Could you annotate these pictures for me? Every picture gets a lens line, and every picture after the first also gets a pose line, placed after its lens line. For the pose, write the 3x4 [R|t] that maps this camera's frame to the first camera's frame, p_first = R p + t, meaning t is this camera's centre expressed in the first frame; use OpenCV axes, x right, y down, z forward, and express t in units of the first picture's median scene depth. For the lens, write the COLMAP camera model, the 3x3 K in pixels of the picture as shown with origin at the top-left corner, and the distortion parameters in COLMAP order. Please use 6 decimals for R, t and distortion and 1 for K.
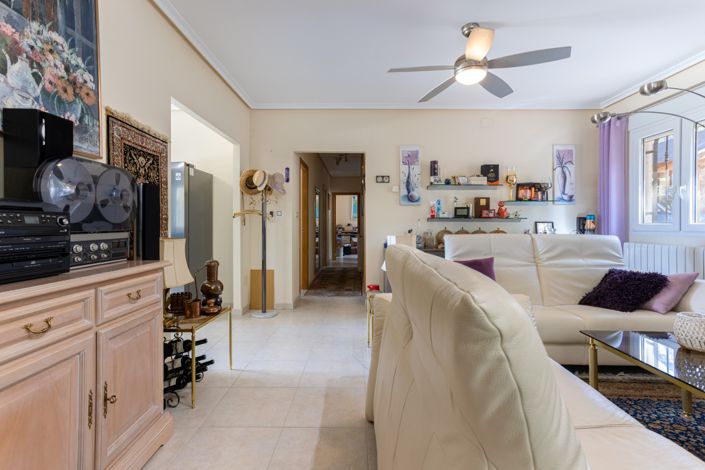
lens RADIAL K [[343.9, 0, 353.3], [0, 343.9, 226.3], [0, 0, 1]] dist [-0.031926, 0.041422]
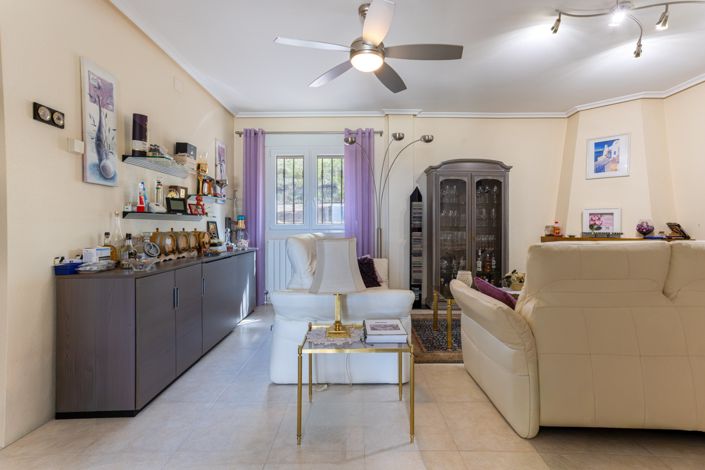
lens RADIAL K [[343.9, 0, 353.3], [0, 343.9, 226.3], [0, 0, 1]] dist [-0.031926, 0.041422]
pose [[-0.001056, -0.002692, 0.999996, -0.635906], [0.005036, 0.999984, 0.002698, -0.000508], [-0.999987, 0.005039, -0.001043, 1.158942]]
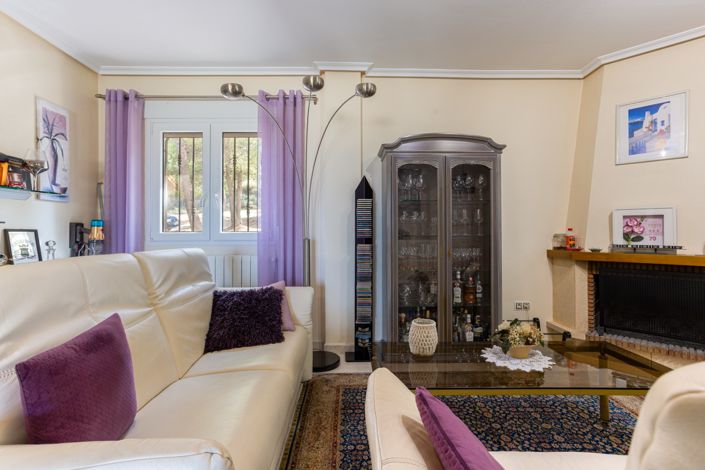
lens RADIAL K [[340.7, 0, 354.2], [0, 340.7, 227.7], [0, 0, 1]] dist [-0.034837, 0.039092]
pose [[-0.026067, 0.008448, 0.999625, -0.017119], [0.007156, 0.999940, -0.008264, -0.012936], [-0.999635, 0.006938, -0.026126, 0.888020]]
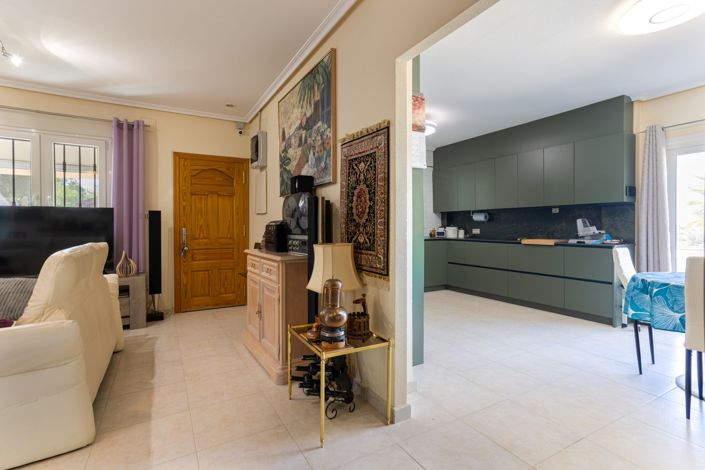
lens RADIAL K [[343.9, 0, 353.3], [0, 343.9, 226.3], [0, 0, 1]] dist [-0.031926, 0.041422]
pose [[-0.864435, 0.003179, -0.502734, -0.079873], [0.000478, 0.999985, 0.005501, -0.019726], [0.502744, 0.004515, -0.864424, 1.694894]]
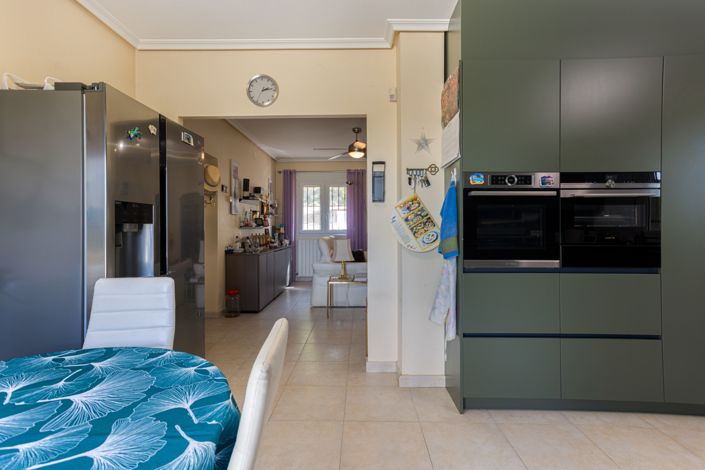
lens RADIAL K [[343.9, 0, 353.3], [0, 343.9, 226.3], [0, 0, 1]] dist [-0.031926, 0.041422]
pose [[0.013198, -0.000533, 0.999913, -1.710686], [0.004511, 0.999990, 0.000474, -0.040039], [-0.999903, 0.004504, 0.013200, 1.110132]]
